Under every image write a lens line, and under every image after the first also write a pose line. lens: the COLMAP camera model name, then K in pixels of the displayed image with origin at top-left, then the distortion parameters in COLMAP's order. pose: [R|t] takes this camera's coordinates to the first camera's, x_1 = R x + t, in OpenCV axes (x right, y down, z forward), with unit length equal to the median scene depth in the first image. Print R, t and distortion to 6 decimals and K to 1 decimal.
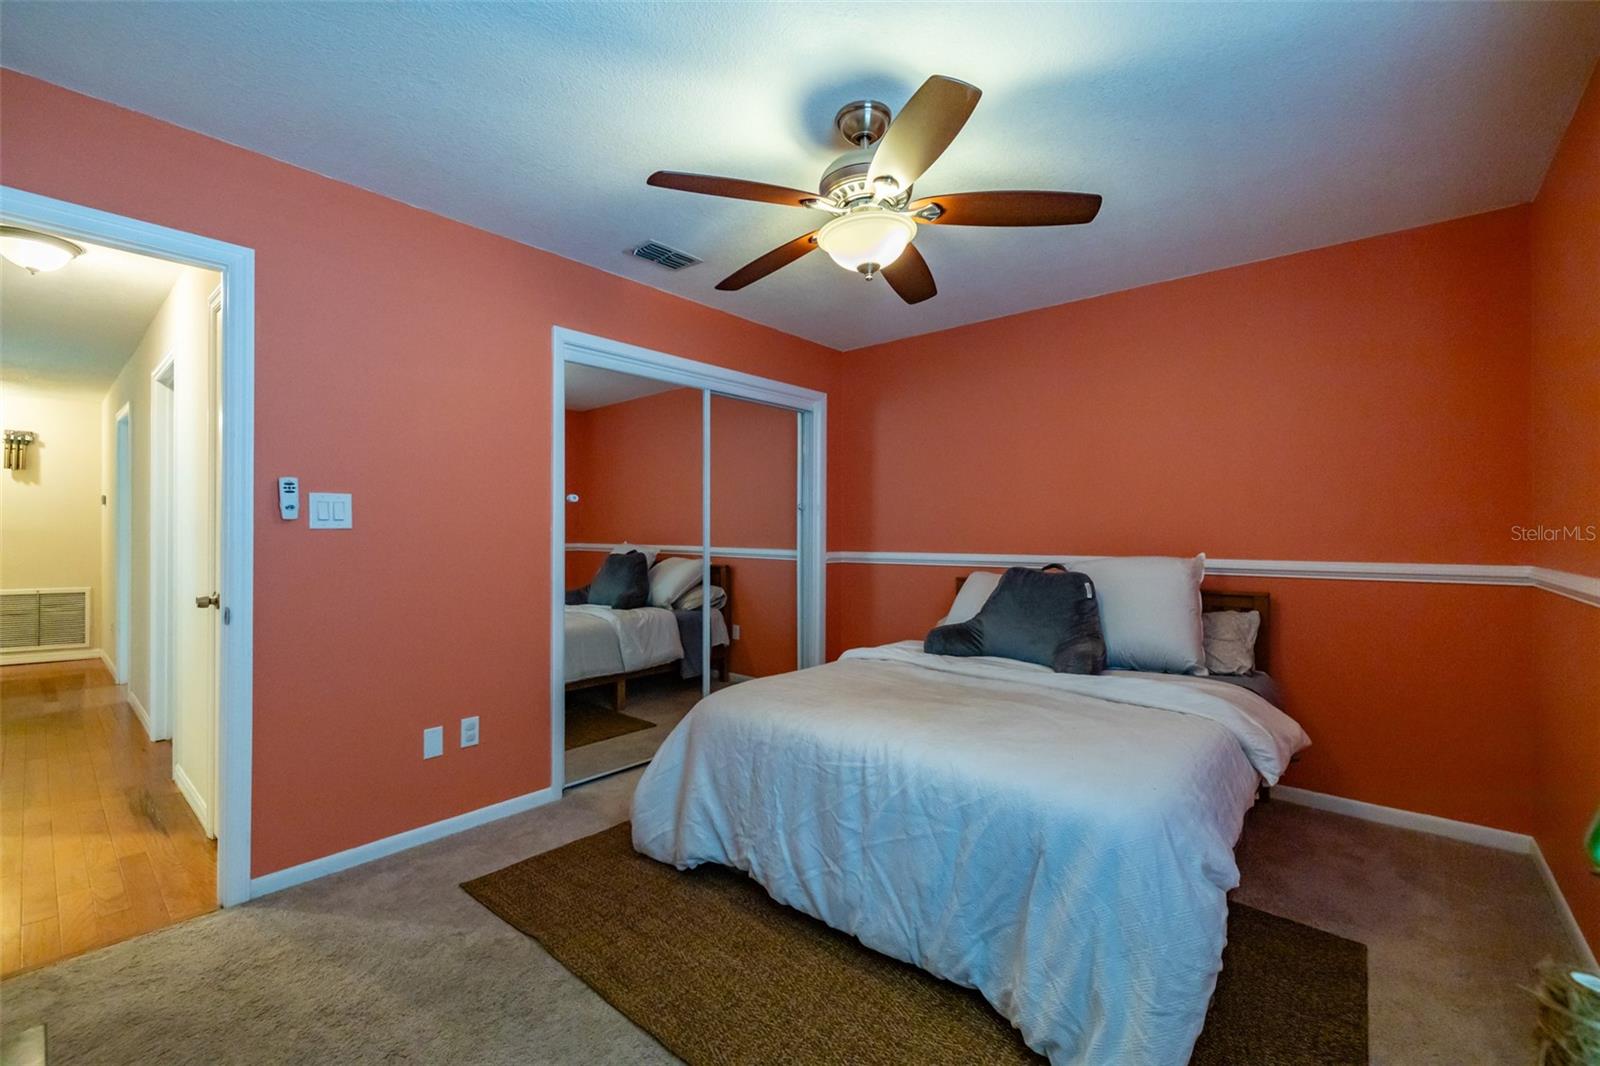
lens RADIAL K [[670.7, 0, 800.0], [0, 670.7, 533.0], [0, 0, 1]] dist [-0.001006, -0.000138]
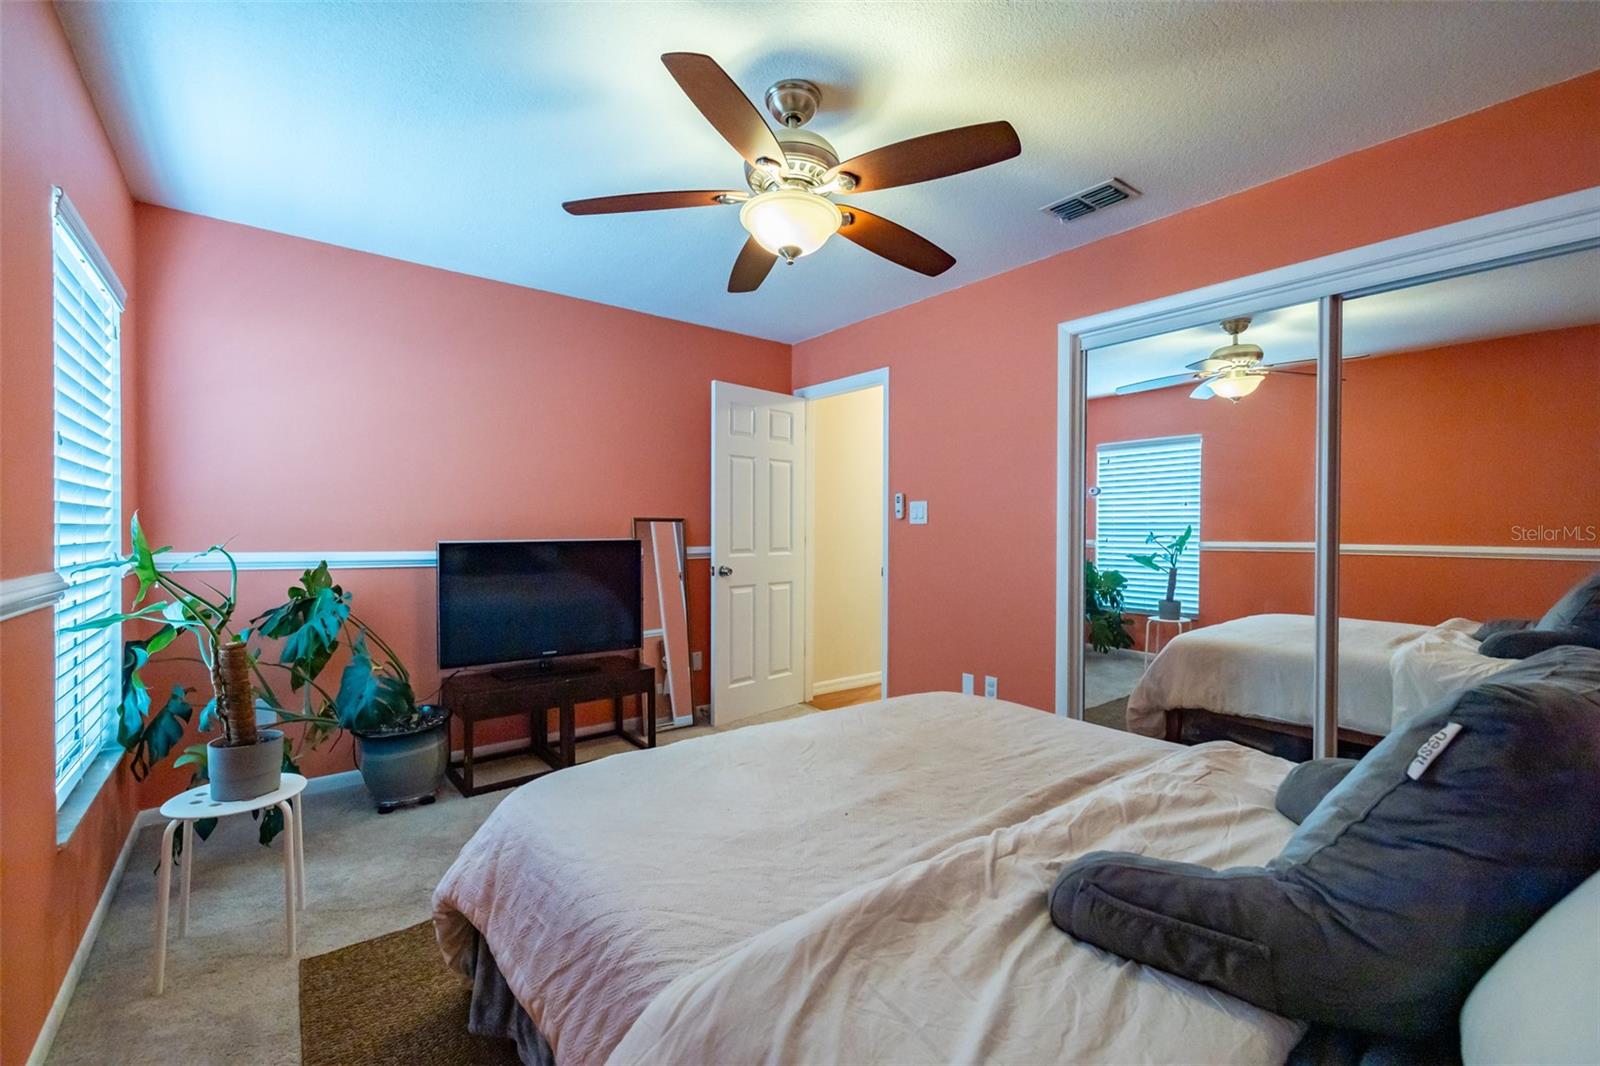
lens RADIAL K [[670.7, 0, 800.0], [0, 670.7, 533.0], [0, 0, 1]] dist [-0.001006, -0.000138]
pose [[-0.185928, 0.010666, -0.982505, 0.898268], [-0.000947, 0.999939, 0.011035, -0.002153], [0.982563, 0.002982, -0.185907, 1.019261]]
